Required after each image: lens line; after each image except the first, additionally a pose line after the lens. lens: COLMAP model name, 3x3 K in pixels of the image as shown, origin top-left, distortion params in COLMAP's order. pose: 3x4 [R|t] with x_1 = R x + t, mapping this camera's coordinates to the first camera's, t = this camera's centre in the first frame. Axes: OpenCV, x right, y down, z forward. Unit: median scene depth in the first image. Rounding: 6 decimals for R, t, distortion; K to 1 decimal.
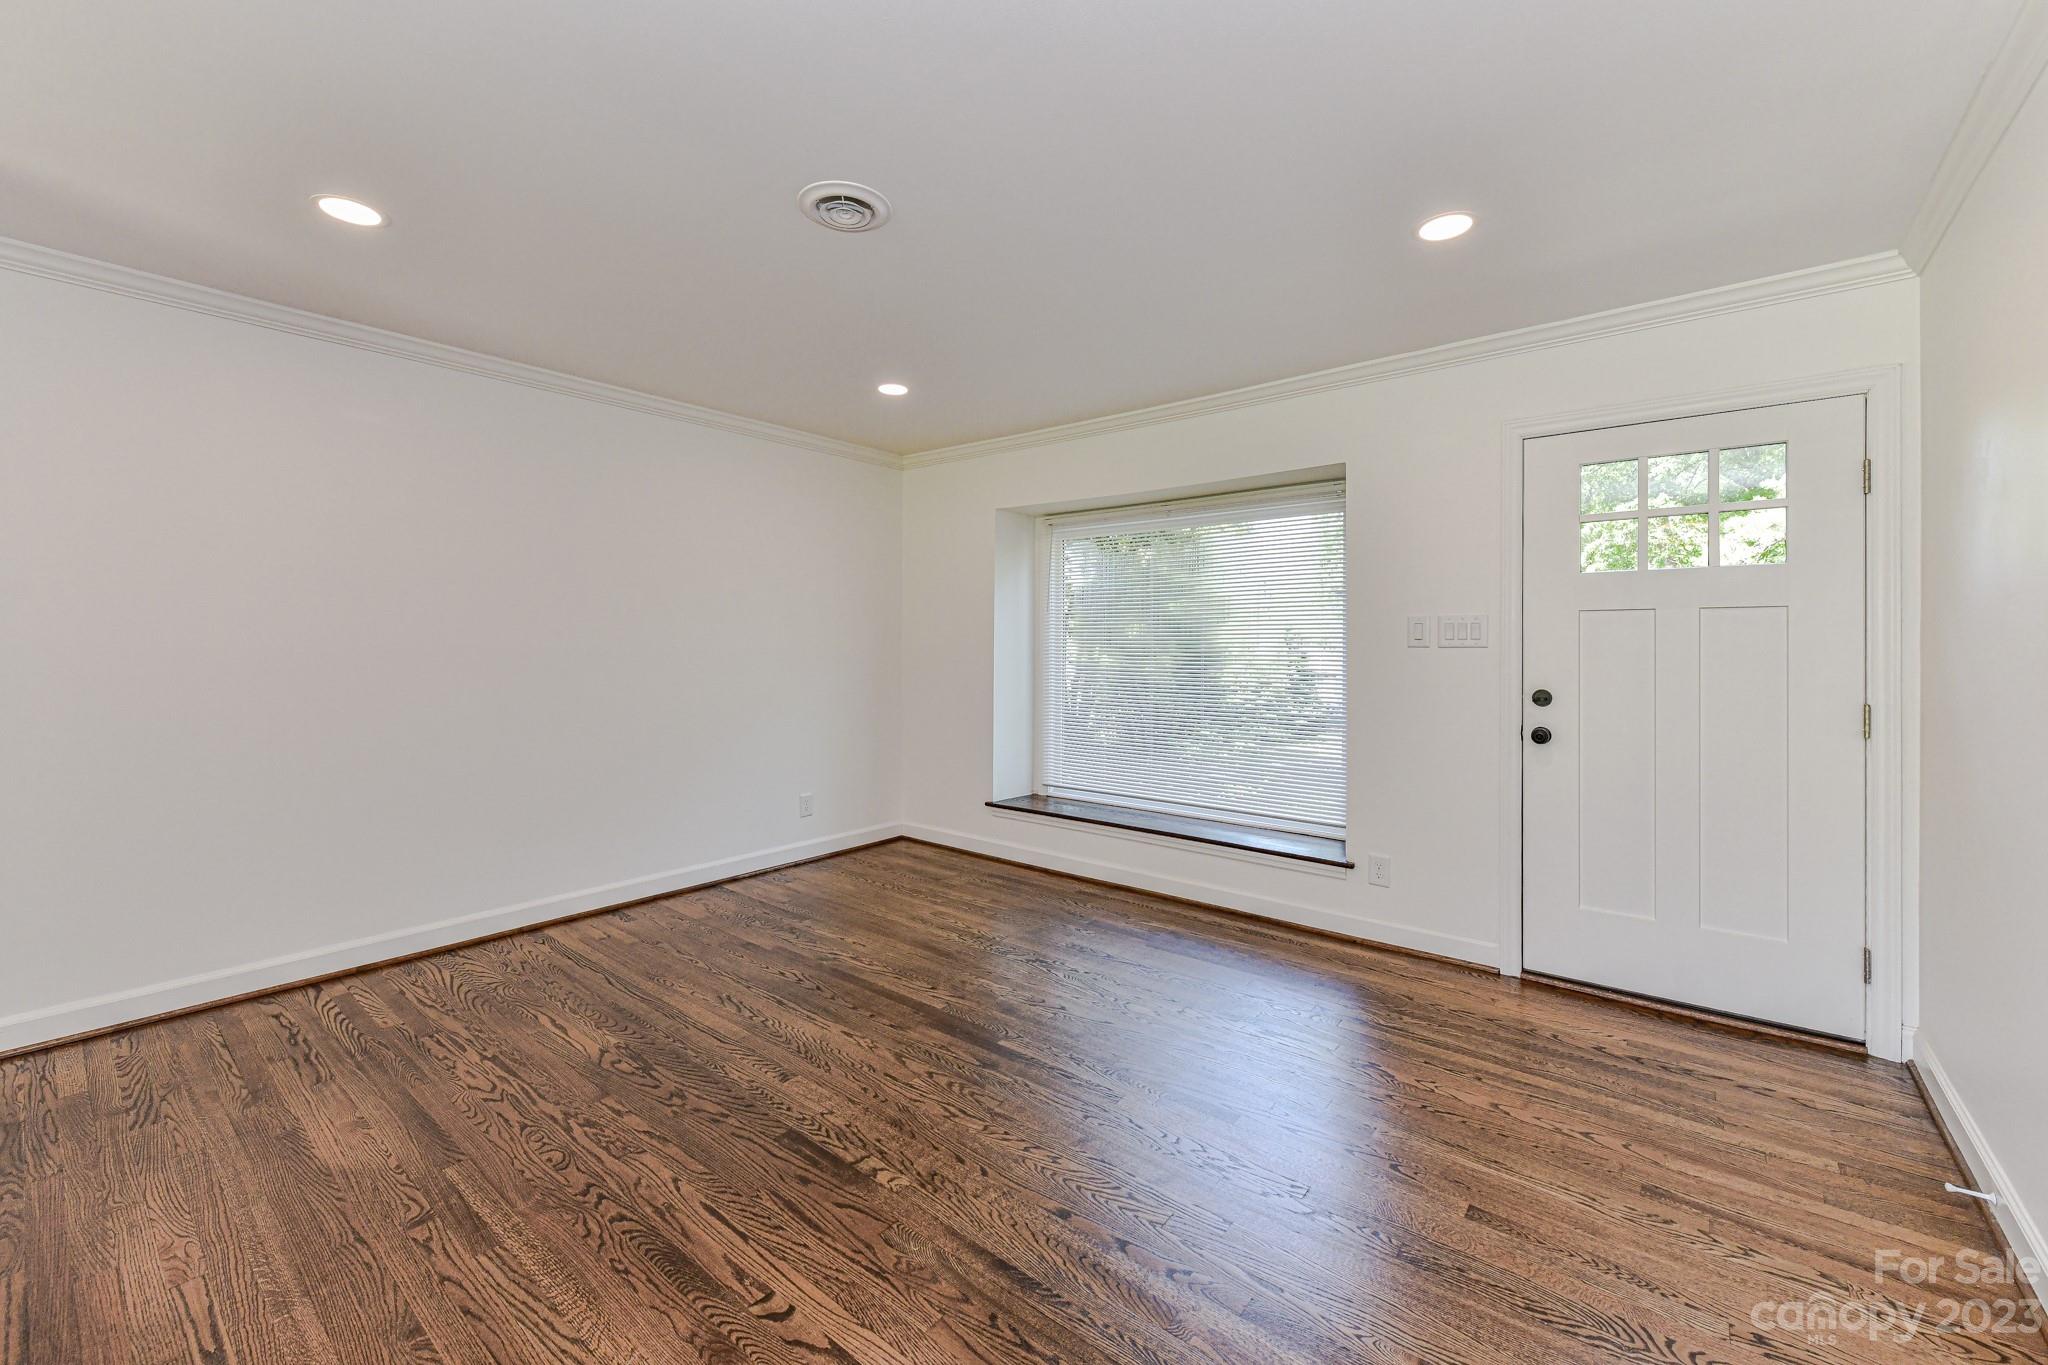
lens RADIAL K [[813.8, 0, 987.1], [0, 813.8, 645.7], [0, 0, 1]] dist [0.003188, -0.000291]
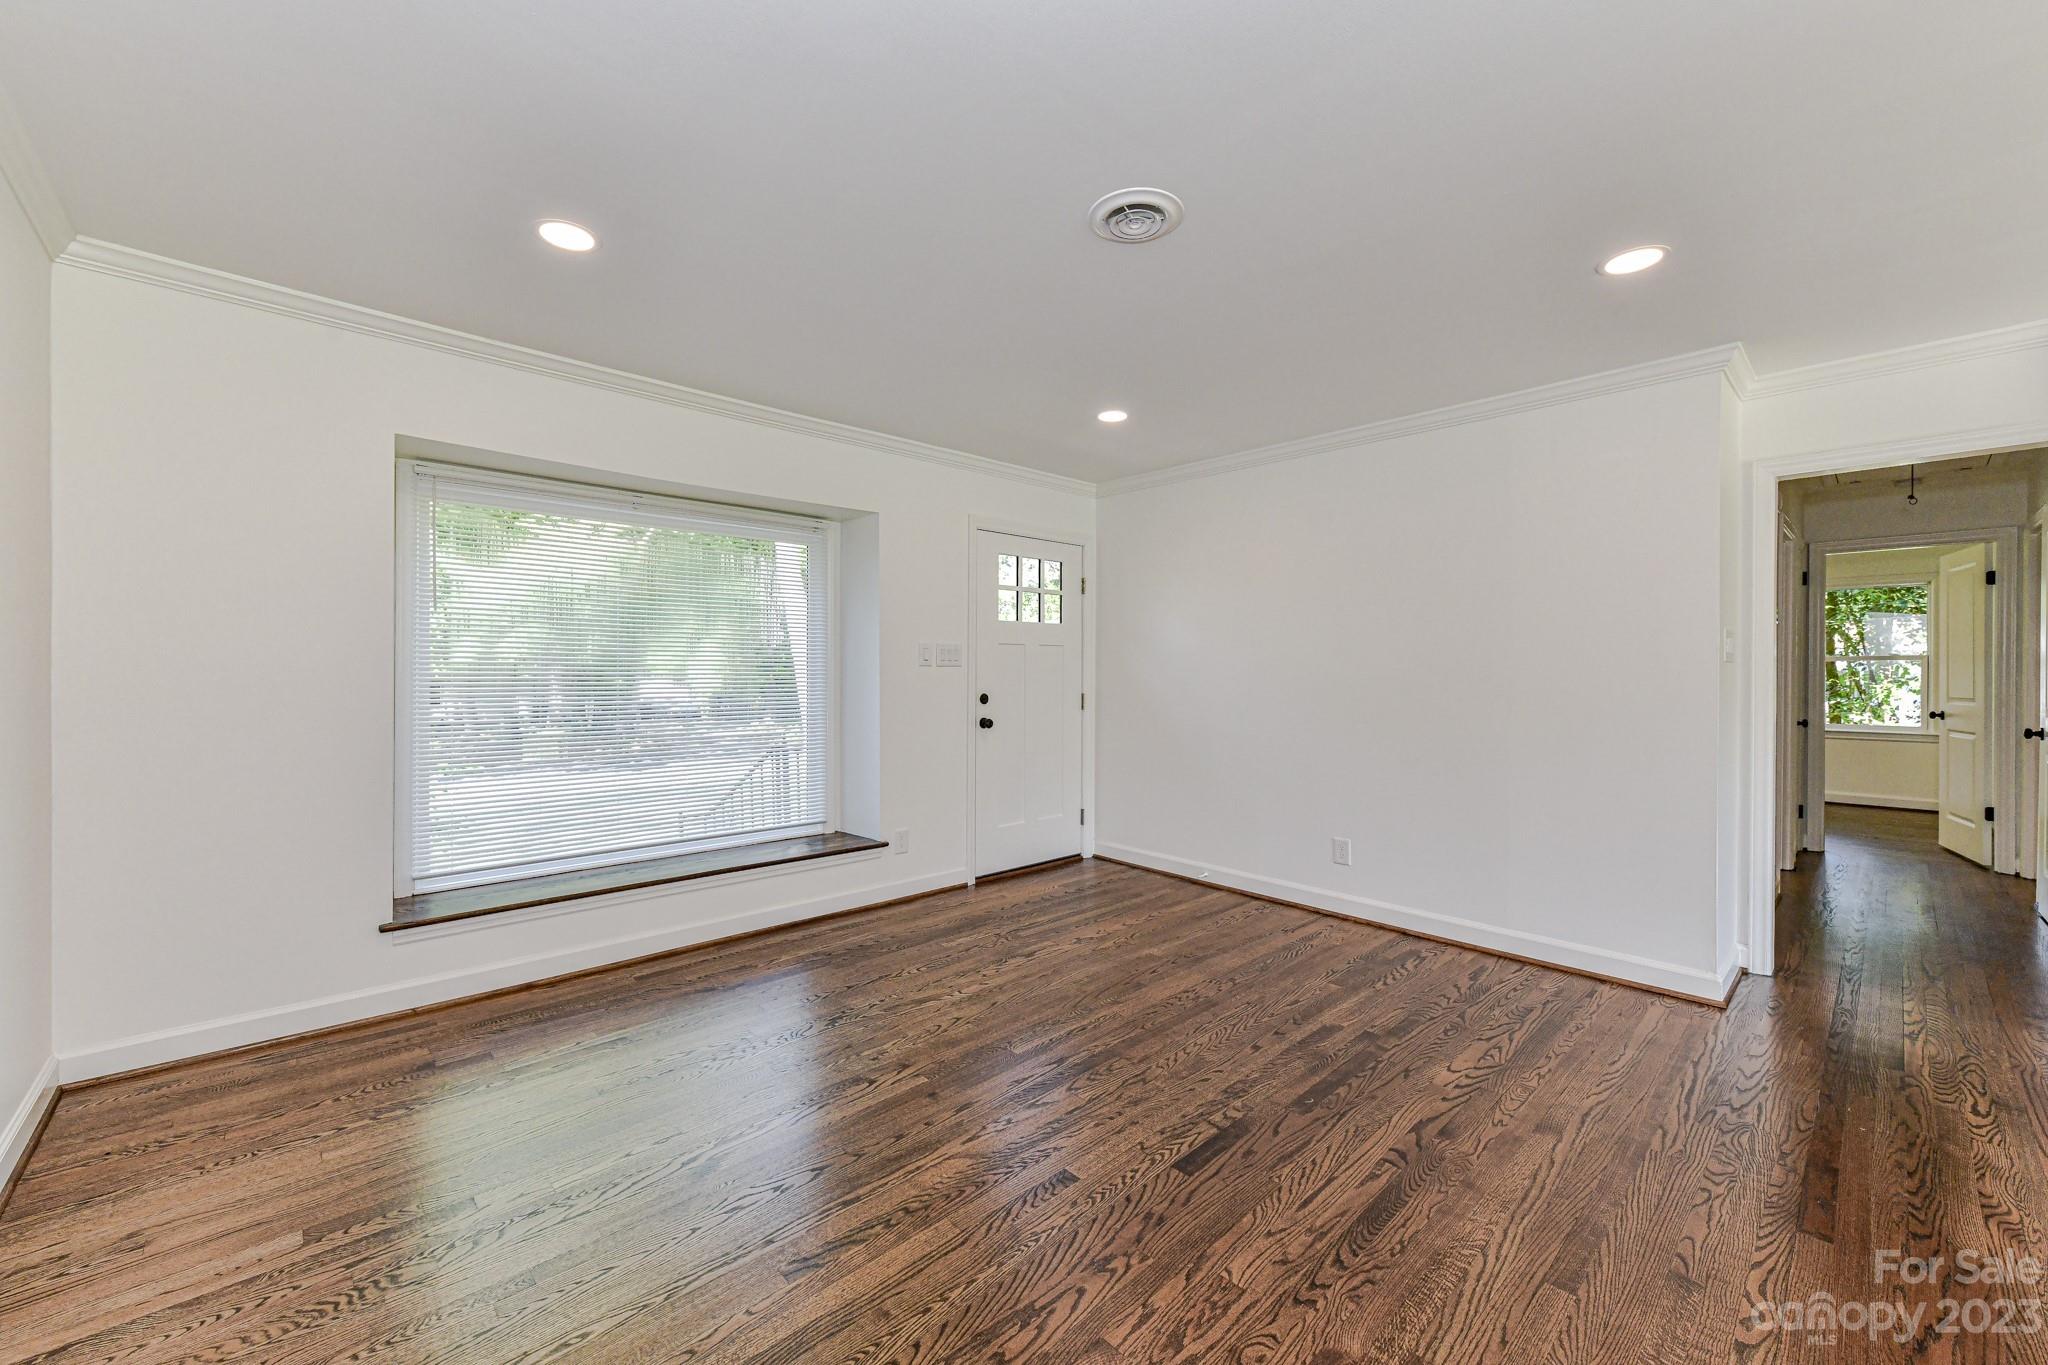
lens RADIAL K [[813.8, 0, 1024.3], [0, 813.8, 672.2], [0, 0, 1]] dist [0.003188, -0.000291]
pose [[0.117724, -0.010818, 0.992987, -1.033521], [-0.005457, 0.999919, 0.011541, -0.006039], [-0.993031, -0.006777, 0.117656, 0.900419]]
